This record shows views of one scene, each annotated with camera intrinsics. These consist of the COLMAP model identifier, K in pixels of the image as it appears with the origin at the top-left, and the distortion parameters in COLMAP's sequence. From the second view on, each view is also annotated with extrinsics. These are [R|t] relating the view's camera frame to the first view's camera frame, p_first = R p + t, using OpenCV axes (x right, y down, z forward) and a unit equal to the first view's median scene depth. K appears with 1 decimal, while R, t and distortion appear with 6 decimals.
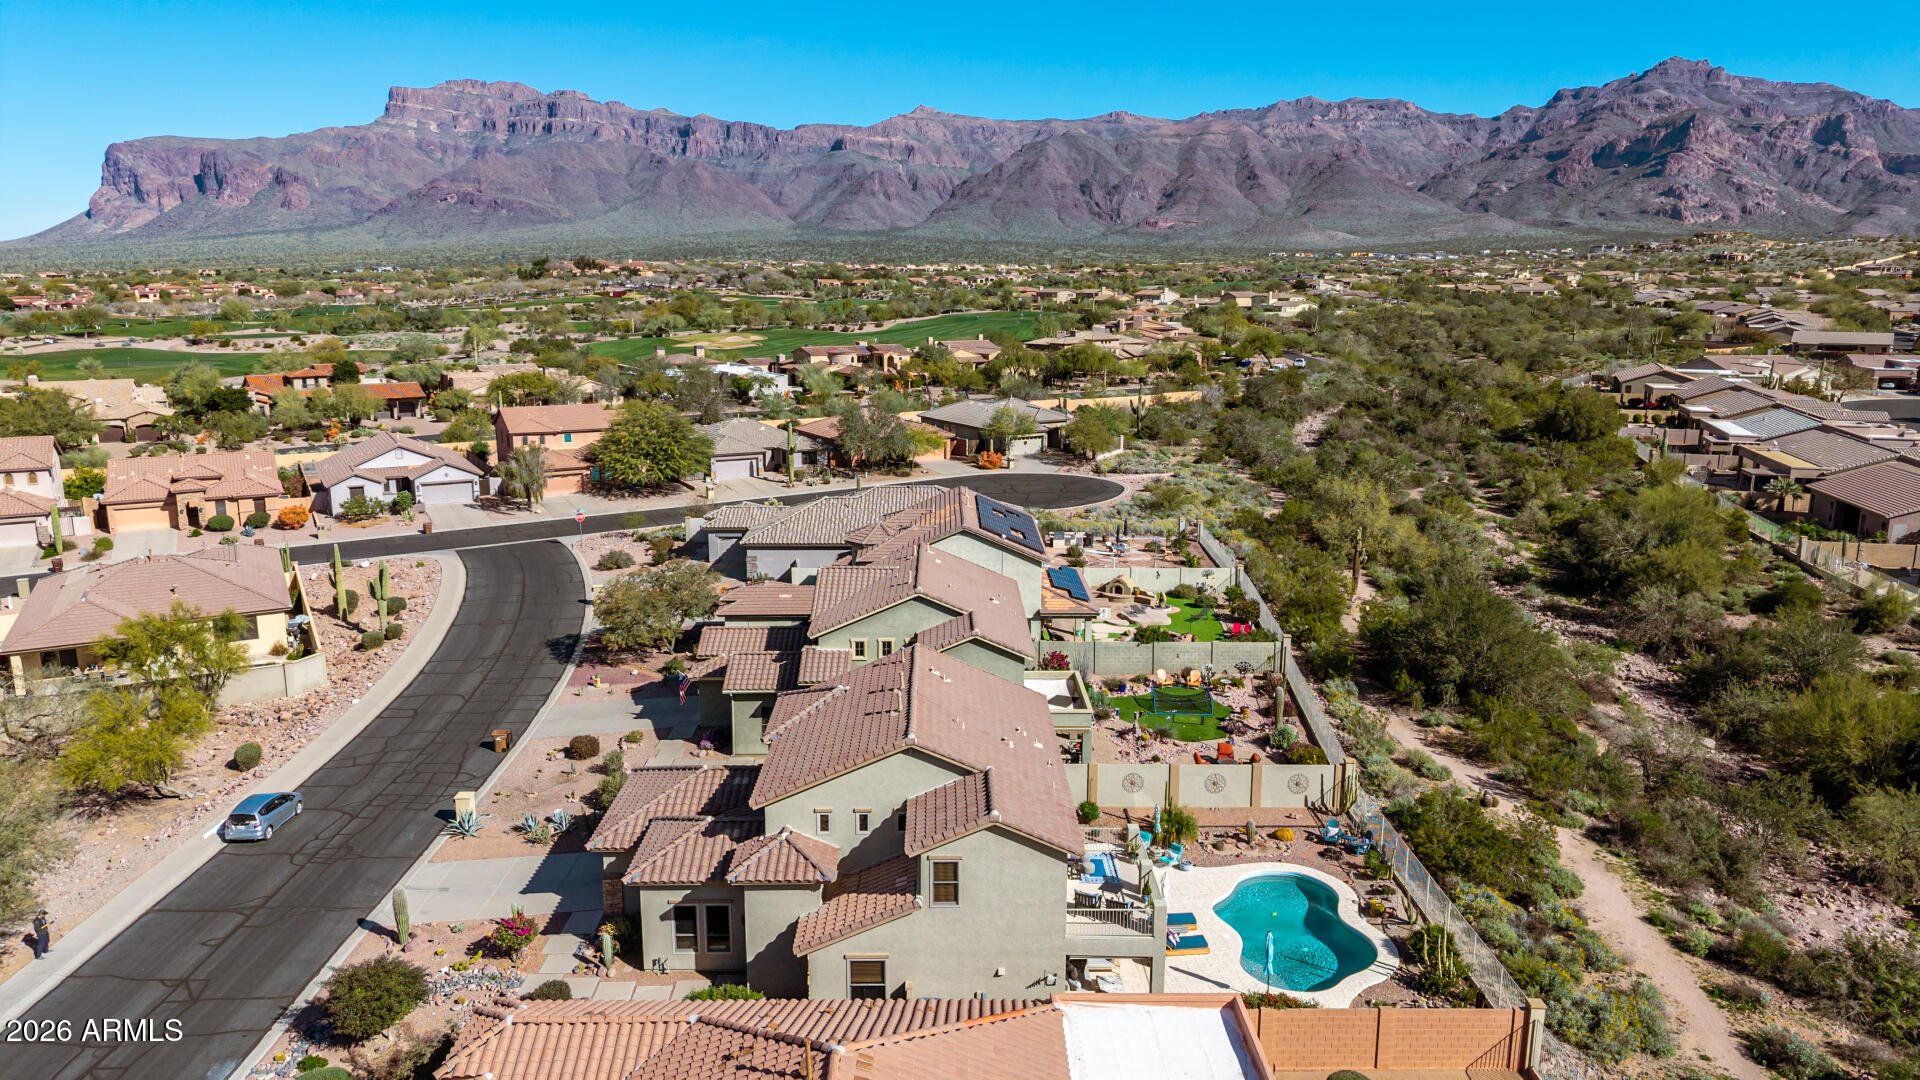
lens RADIAL K [[1283.1, 0, 950.7], [0, 1283.1, 535.2], [0, 0, 1]] dist [0.024066, -0.024253]
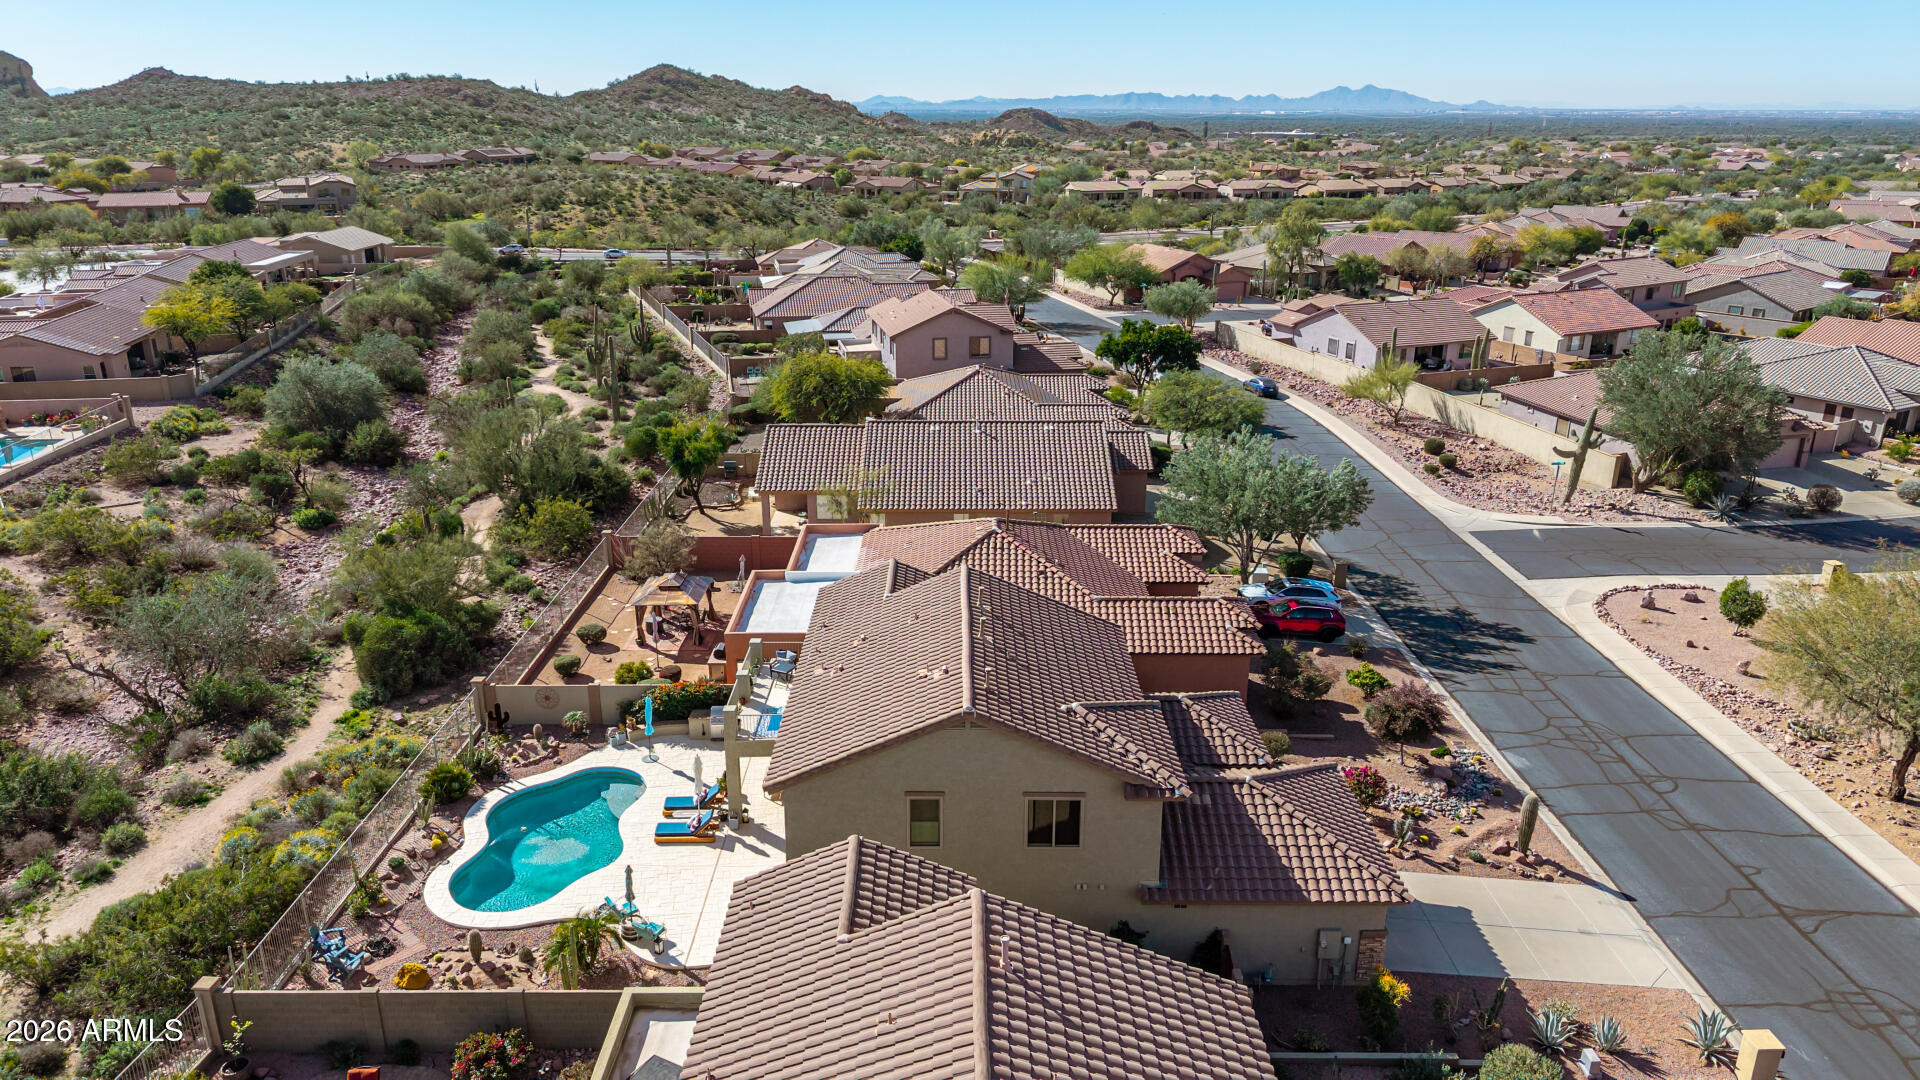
lens RADIAL K [[1283.1, 0, 945.7], [0, 1283.1, 524.7], [0, 0, 1]] dist [0.024066, -0.024253]
pose [[-0.999906, -0.005451, 0.012543, -0.010527], [0.001501, 0.867850, 0.496824, -0.140826], [-0.013594, 0.496796, -0.867761, 0.694897]]
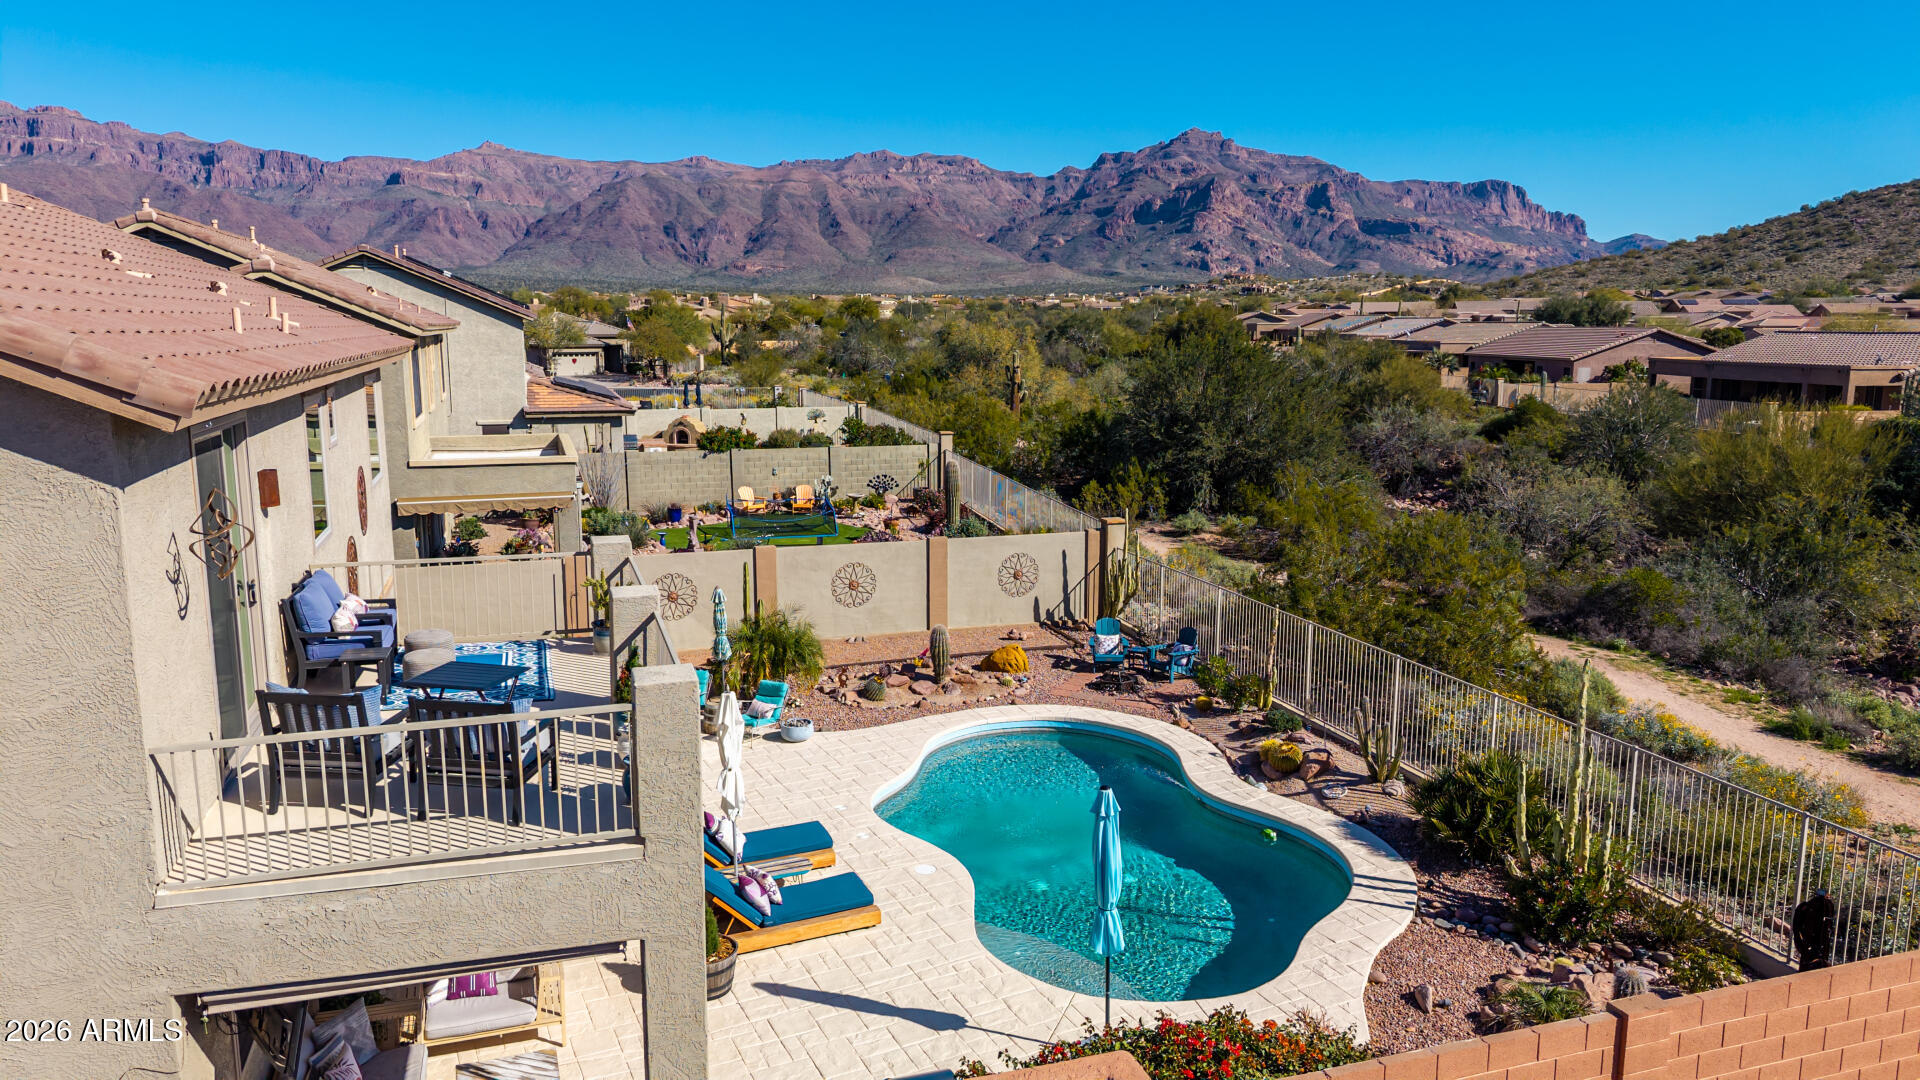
lens RADIAL K [[1283.1, 0, 949.1], [0, 1283.1, 539.5], [0, 0, 1]] dist [0.024066, -0.024253]
pose [[0.952546, -0.050642, 0.300153, 0.050782], [0.060411, 0.997900, -0.023348, 0.095332], [-0.298340, 0.040373, 0.953605, 0.275398]]
